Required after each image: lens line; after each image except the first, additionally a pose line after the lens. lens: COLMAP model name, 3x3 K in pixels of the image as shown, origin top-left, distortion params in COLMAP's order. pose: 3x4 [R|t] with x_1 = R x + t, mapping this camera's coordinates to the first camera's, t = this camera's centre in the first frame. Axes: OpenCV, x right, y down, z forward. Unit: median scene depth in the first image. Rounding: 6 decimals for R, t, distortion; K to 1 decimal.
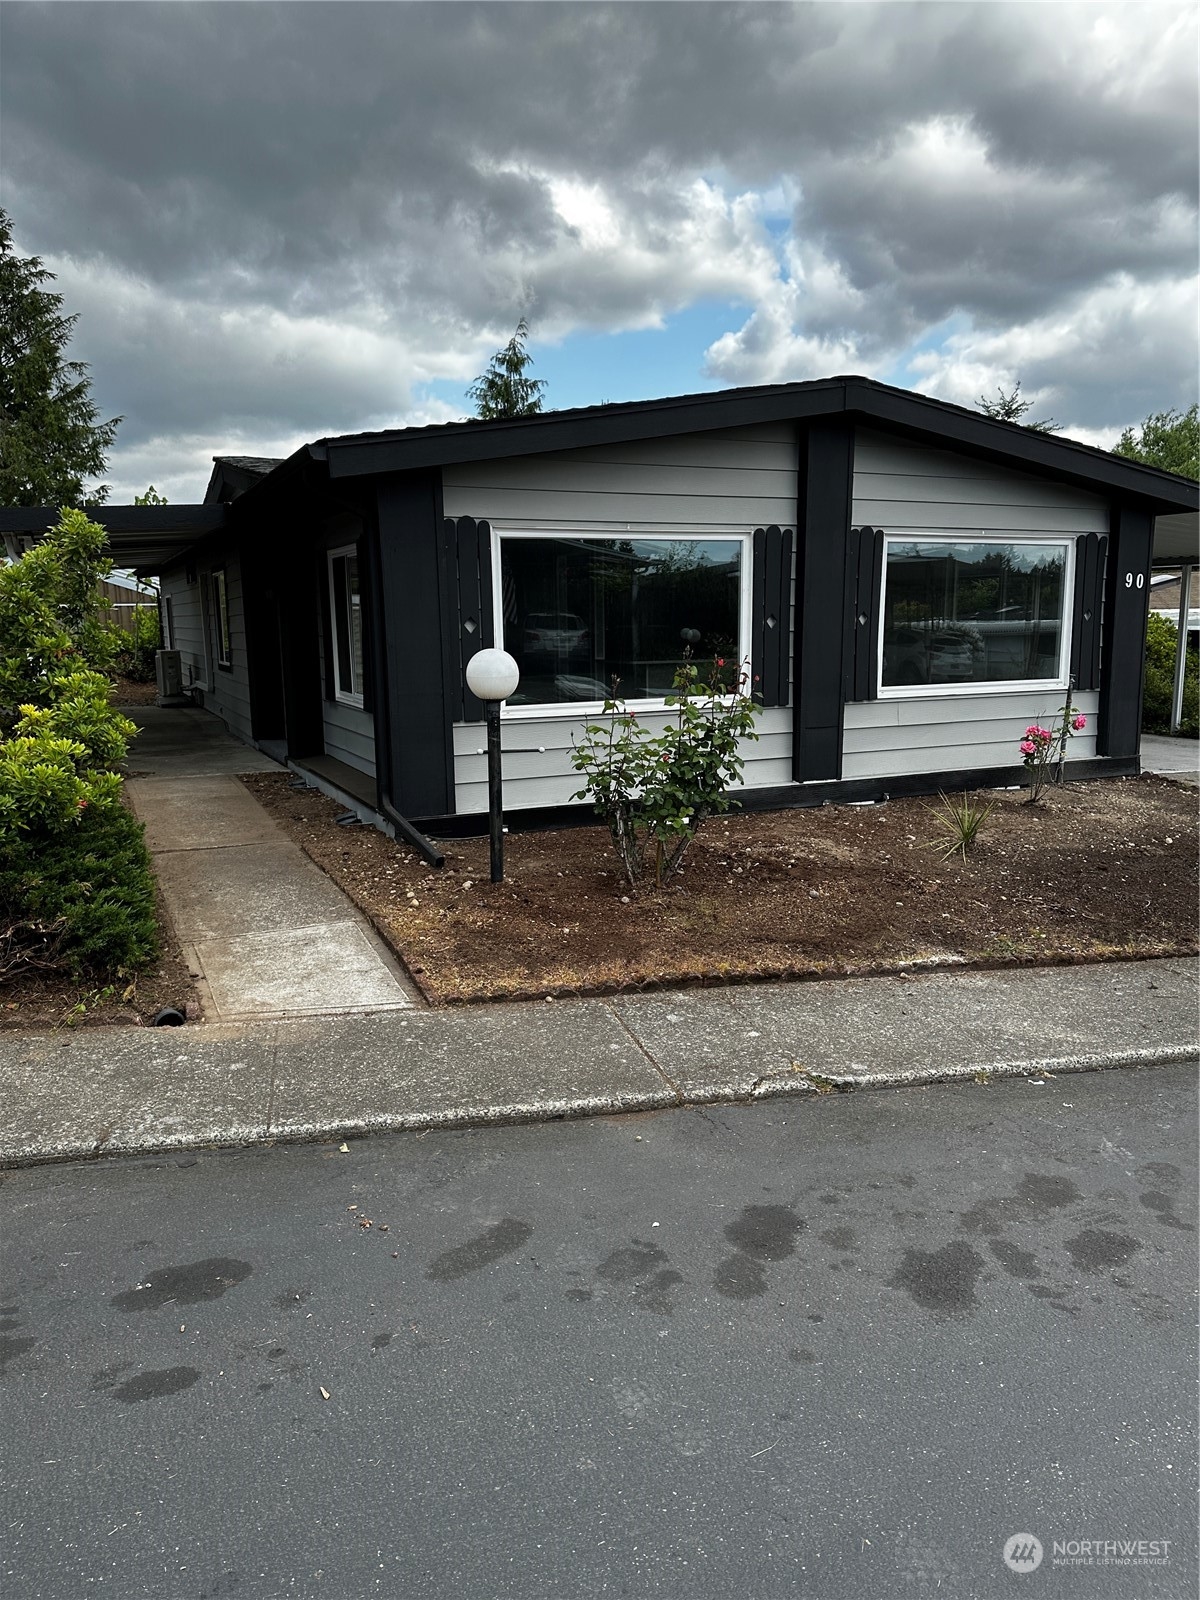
lens RADIAL K [[1121.3, 0, 610.8], [0, 1121.3, 799.7], [0, 0, 1]] dist [0.072014, -0.088806]
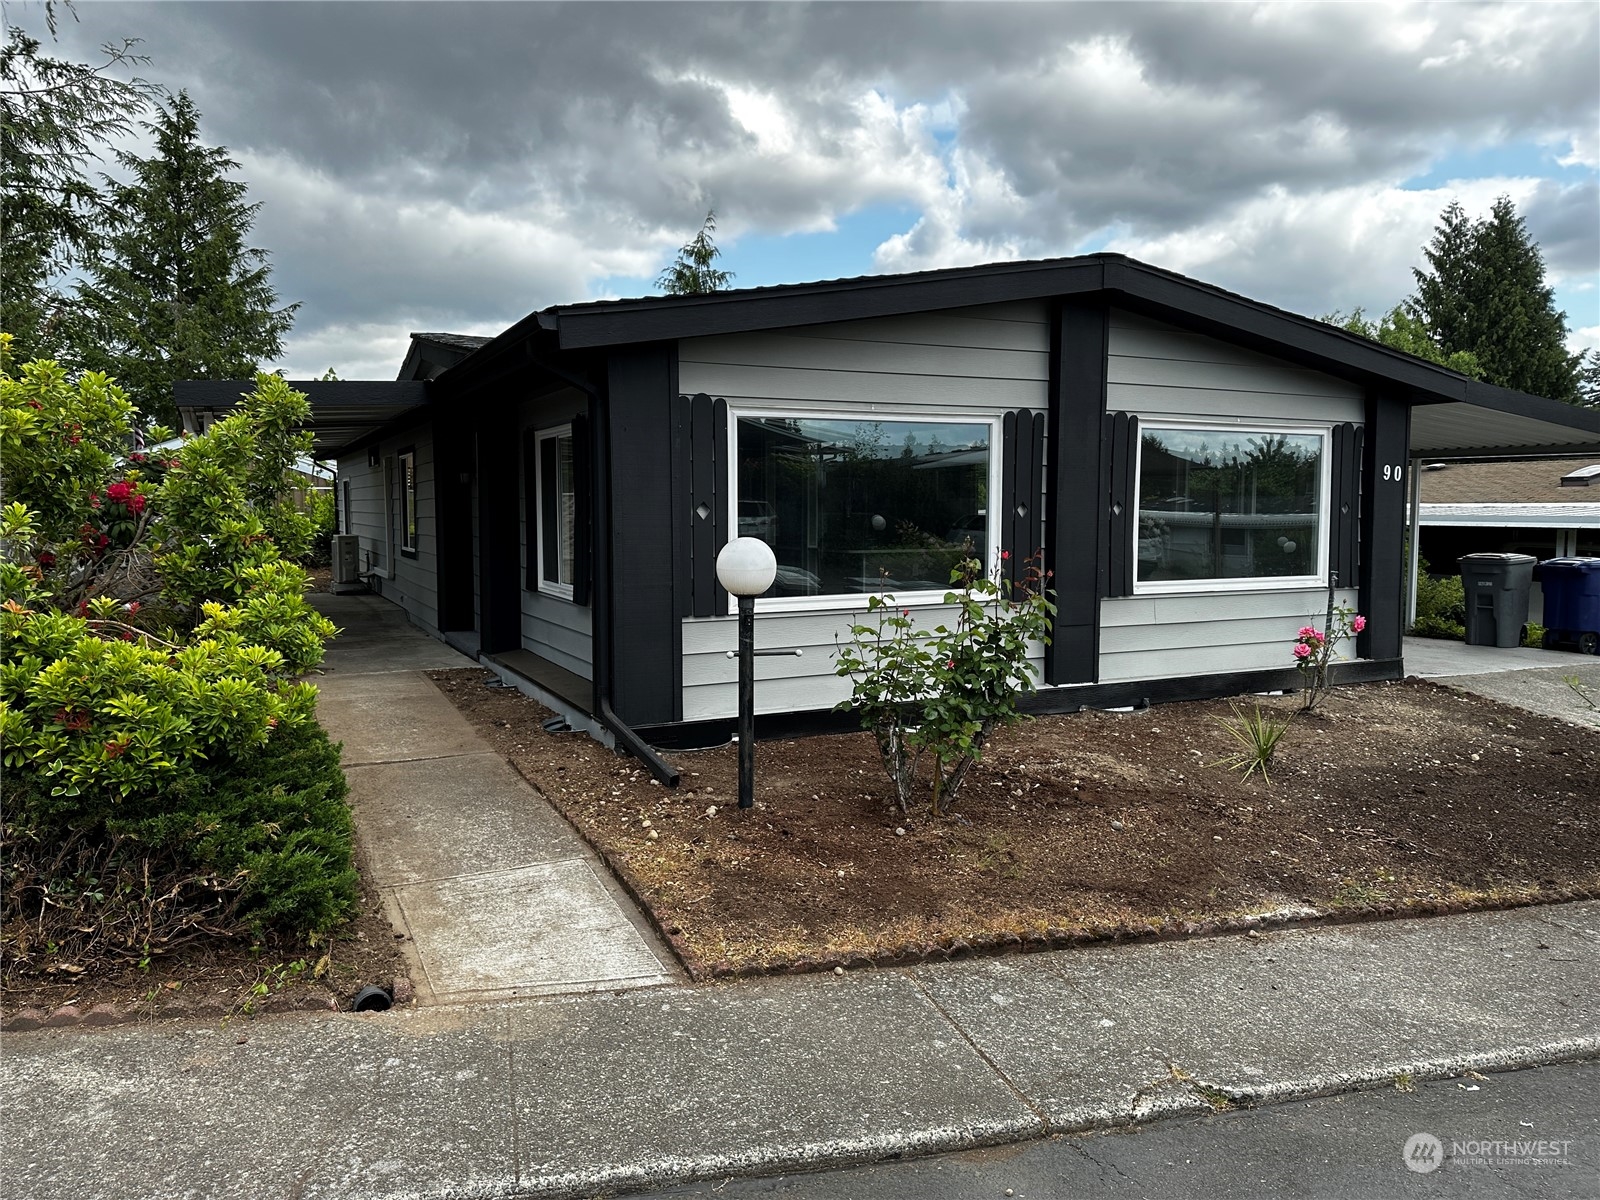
lens RADIAL K [[1121.3, 0, 802.8], [0, 1121.3, 584.3], [0, 0, 1]] dist [0.072014, -0.088806]
pose [[0.999685, 0.008539, 0.023604, -0.057747], [-0.006371, 0.995883, -0.090419, -0.014052], [-0.024279, 0.090240, 0.995624, 0.092641]]
